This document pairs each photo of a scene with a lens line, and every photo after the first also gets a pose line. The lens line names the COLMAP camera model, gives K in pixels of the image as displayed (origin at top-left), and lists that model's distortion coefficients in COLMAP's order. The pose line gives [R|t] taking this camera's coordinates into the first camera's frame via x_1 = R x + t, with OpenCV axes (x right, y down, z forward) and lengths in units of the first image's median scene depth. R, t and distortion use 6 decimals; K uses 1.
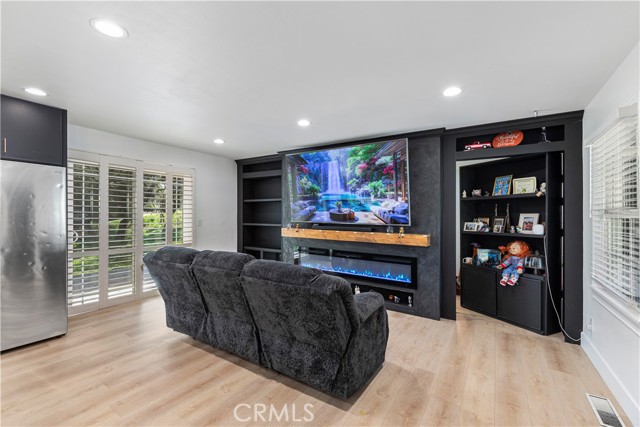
lens RADIAL K [[275.3, 0, 317.2], [0, 275.3, 210.2], [0, 0, 1]] dist [-0.002465, -0.001501]
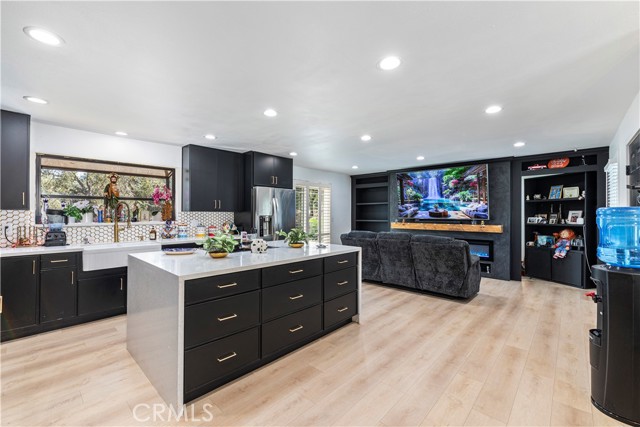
lens RADIAL K [[275.3, 0, 321.4], [0, 275.3, 215.7], [0, 0, 1]] dist [-0.002465, -0.001501]
pose [[0.987113, -0.009900, -0.159719, -0.343212], [0.013400, 0.999693, 0.020853, -0.010615], [0.159463, -0.022725, 0.986942, -0.673158]]
